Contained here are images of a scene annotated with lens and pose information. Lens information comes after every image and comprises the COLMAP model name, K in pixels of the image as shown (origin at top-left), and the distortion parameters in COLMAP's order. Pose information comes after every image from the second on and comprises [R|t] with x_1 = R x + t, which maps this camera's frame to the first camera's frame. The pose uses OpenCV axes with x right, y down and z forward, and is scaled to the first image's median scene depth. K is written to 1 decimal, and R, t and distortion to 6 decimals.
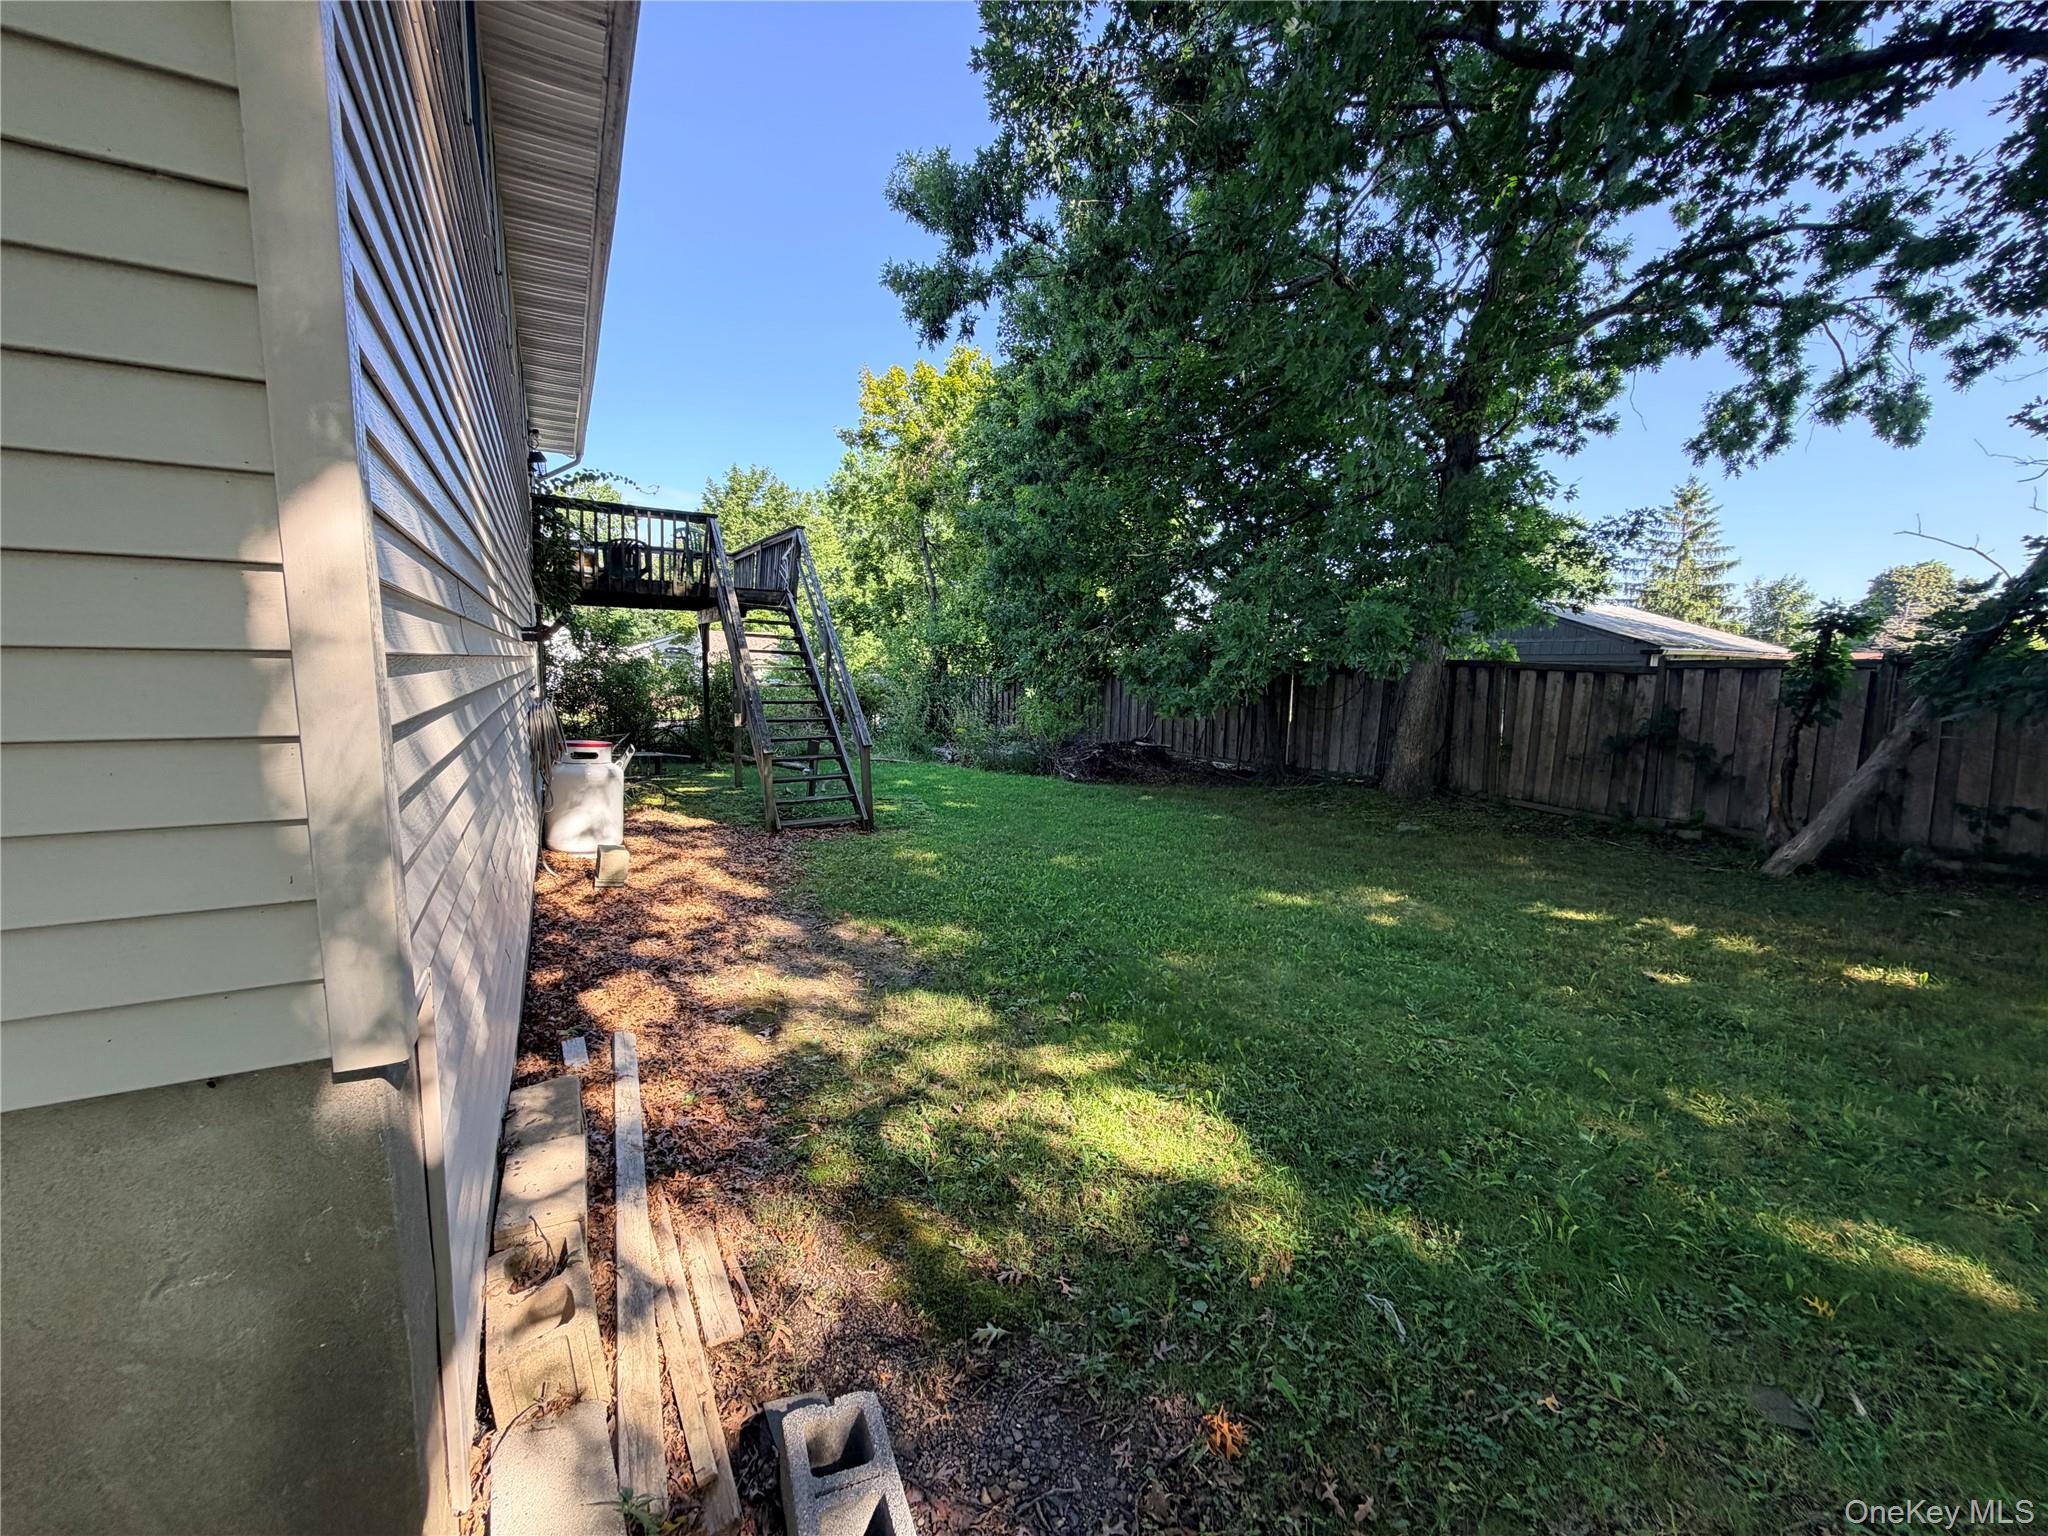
lens RADIAL K [[805.4, 0, 1024.0], [0, 805.4, 768.0], [0, 0, 1]] dist [0.001797, 0.000192]
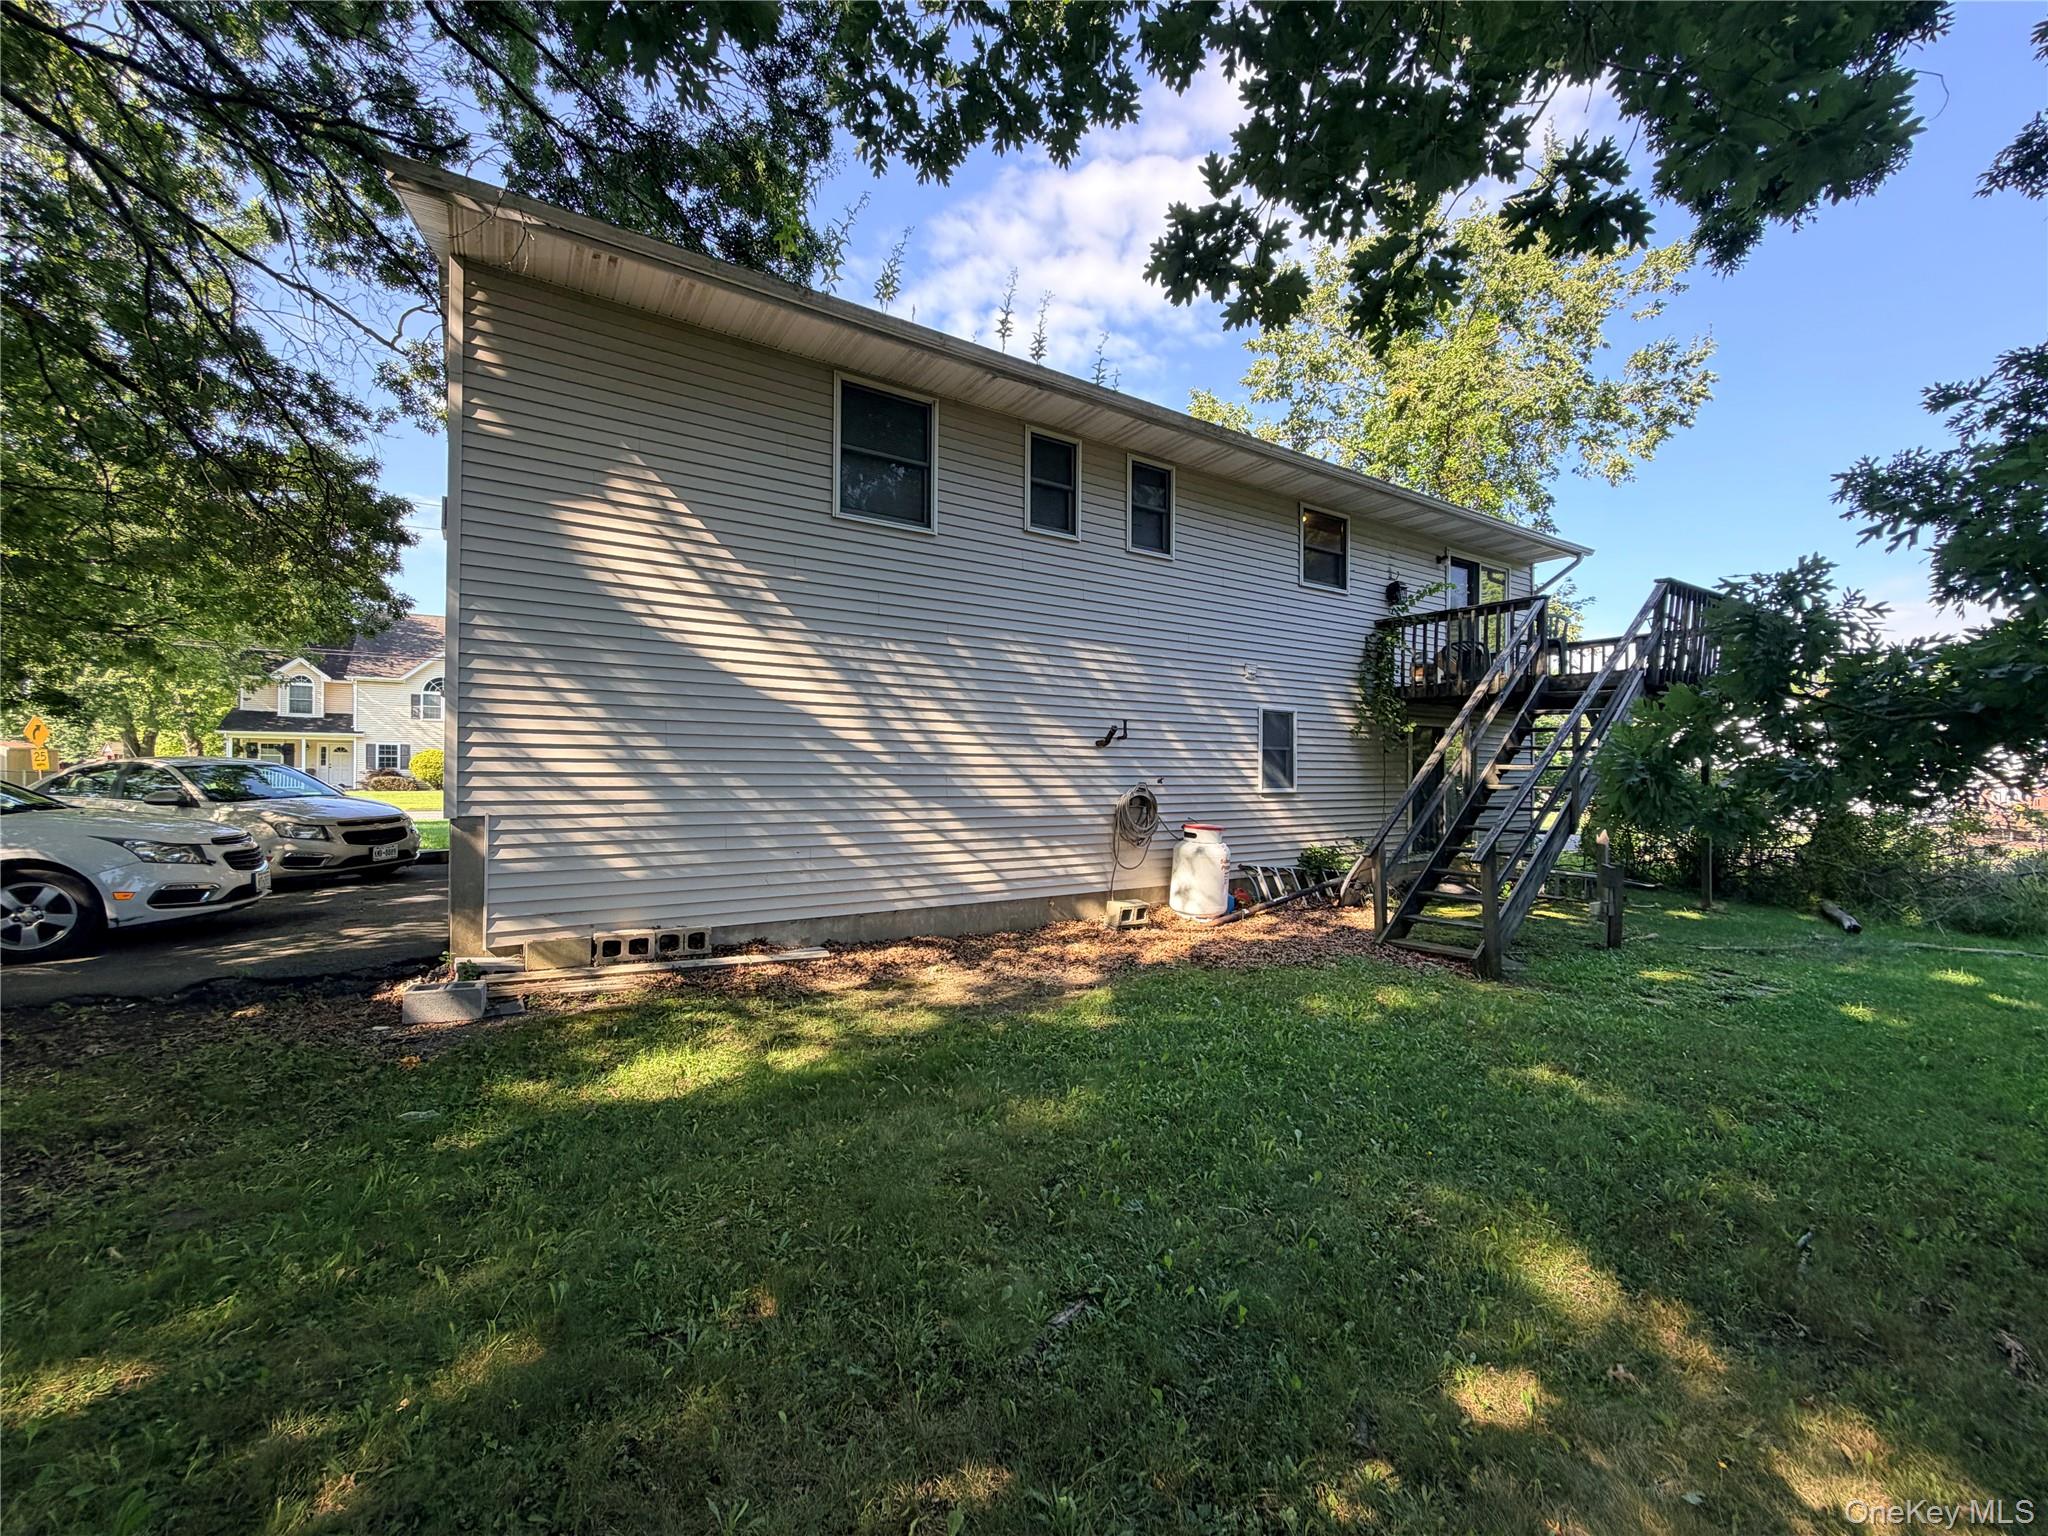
lens RADIAL K [[805.4, 0, 1024.0], [0, 805.4, 768.0], [0, 0, 1]] dist [0.001797, 0.000192]
pose [[0.046735, -0.045547, -0.997868, 1.267119], [-0.120572, 0.991399, -0.050899, -0.053358], [0.991604, 0.122694, 0.040841, 1.187105]]
